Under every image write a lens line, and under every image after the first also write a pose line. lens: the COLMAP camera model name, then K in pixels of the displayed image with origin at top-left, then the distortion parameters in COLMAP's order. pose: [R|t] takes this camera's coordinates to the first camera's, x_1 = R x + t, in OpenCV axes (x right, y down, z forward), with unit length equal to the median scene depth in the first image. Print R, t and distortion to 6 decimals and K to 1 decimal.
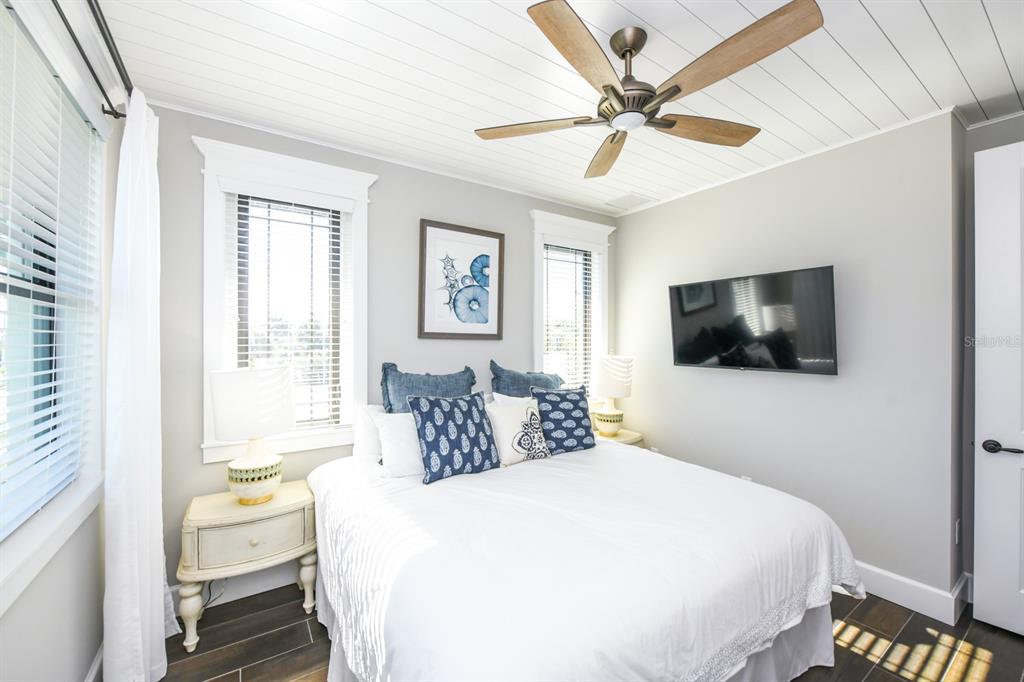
lens RADIAL K [[413.9, 0, 521.3], [0, 413.9, 342.0], [0, 0, 1]] dist [-0.007368, 0.000117]
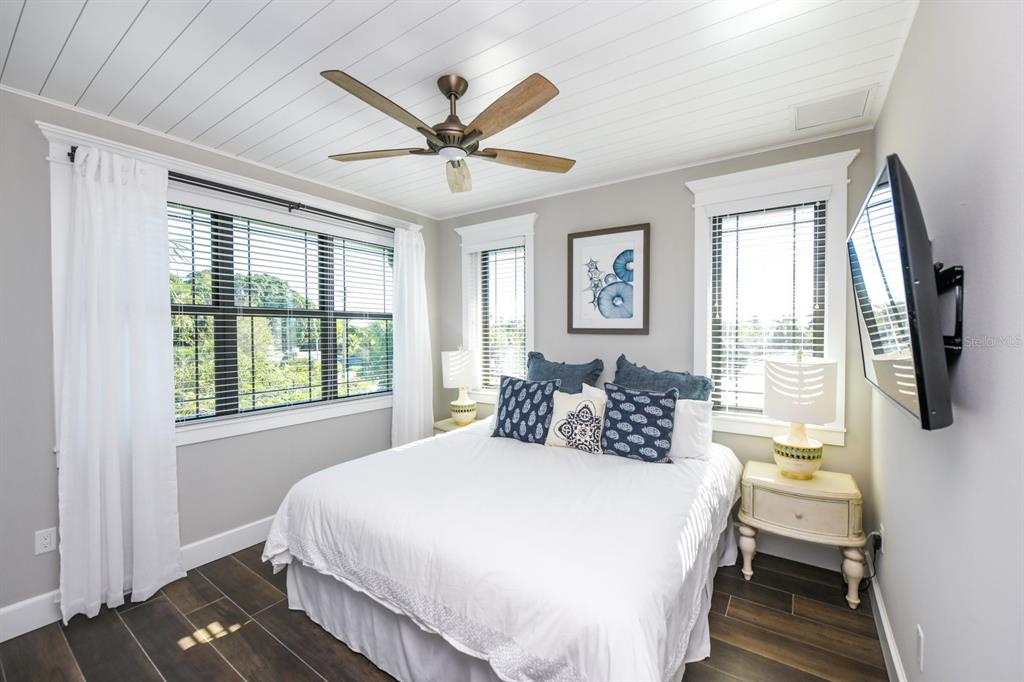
lens RADIAL K [[413.9, 0, 521.3], [0, 413.9, 342.0], [0, 0, 1]] dist [-0.007368, 0.000117]
pose [[0.364124, 0.018965, -0.931157, 0.831571], [0.000615, 0.999788, 0.020604, -0.008529], [0.931350, -0.008075, 0.364035, 0.427482]]
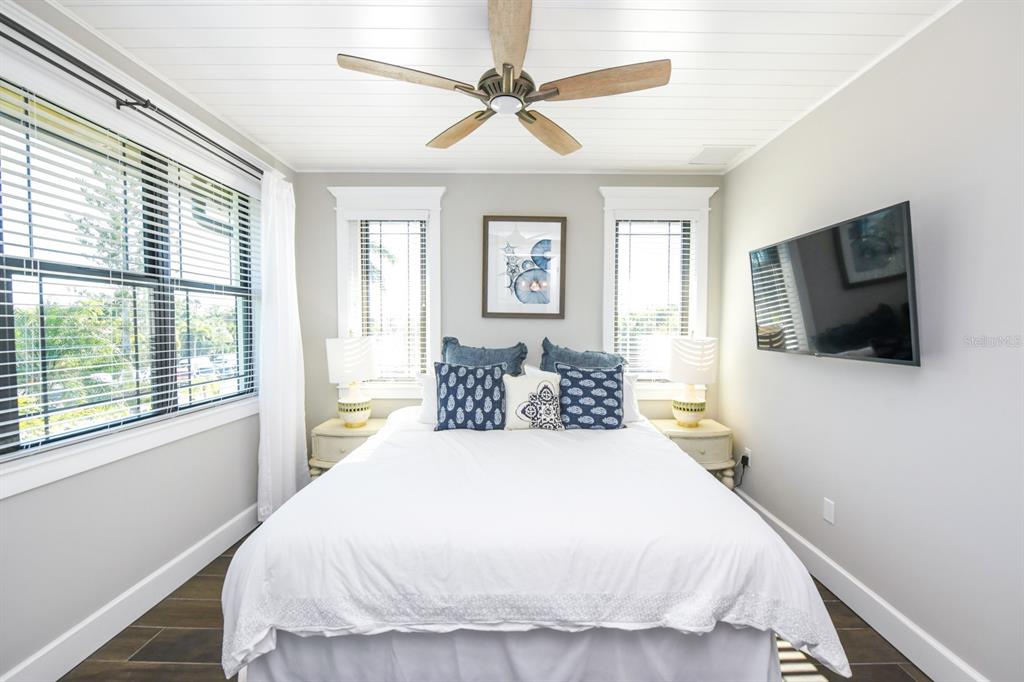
lens RADIAL K [[413.9, 0, 521.3], [0, 413.9, 342.0], [0, 0, 1]] dist [-0.007368, 0.000117]
pose [[0.826044, 0.024992, -0.563052, 0.514205], [-0.004565, 0.999280, 0.037658, 0.015794], [0.563587, -0.028537, 0.825563, 0.079132]]
